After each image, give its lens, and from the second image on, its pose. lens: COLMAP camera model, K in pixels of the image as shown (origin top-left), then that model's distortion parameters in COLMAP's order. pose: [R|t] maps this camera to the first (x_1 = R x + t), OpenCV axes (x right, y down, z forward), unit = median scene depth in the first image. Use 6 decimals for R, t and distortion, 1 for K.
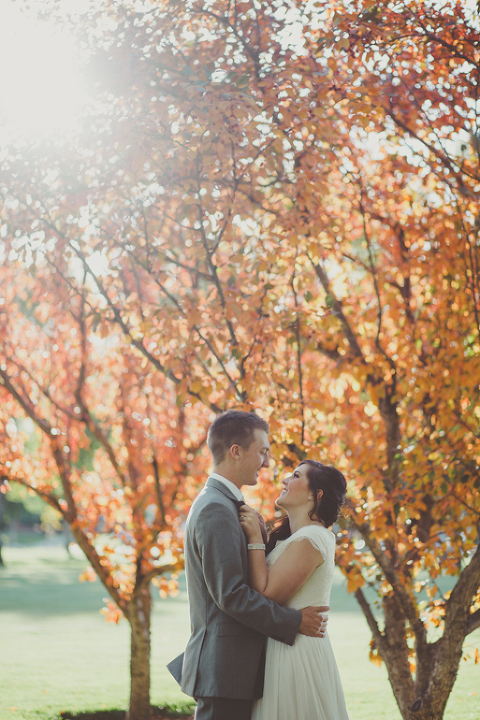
lens RADIAL K [[1719.2, 0, 243.3], [0, 1719.2, 359.9], [0, 0, 1]] dist [-0.106900, 0.000000]
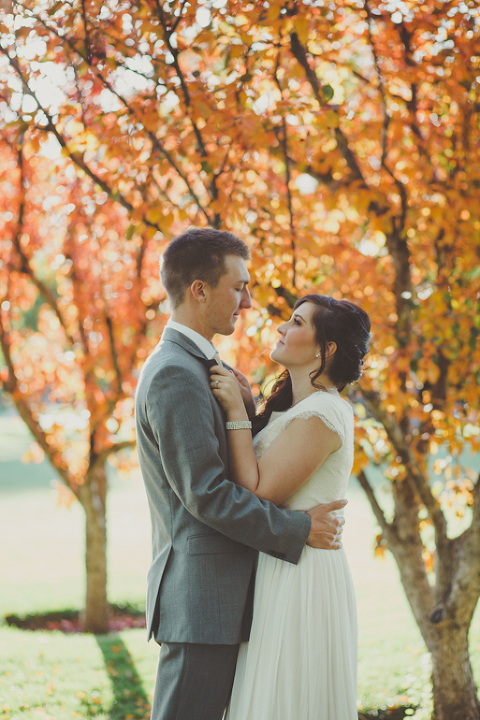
lens RADIAL K [[1719.2, 0, 238.6], [0, 1719.2, 361.5], [0, 0, 1]] dist [-0.106900, 0.000000]
pose [[0.999738, -0.014437, 0.017760, -0.003918], [0.013017, 0.996901, 0.077584, 0.020065], [-0.018825, -0.077333, 0.996828, 0.206735]]
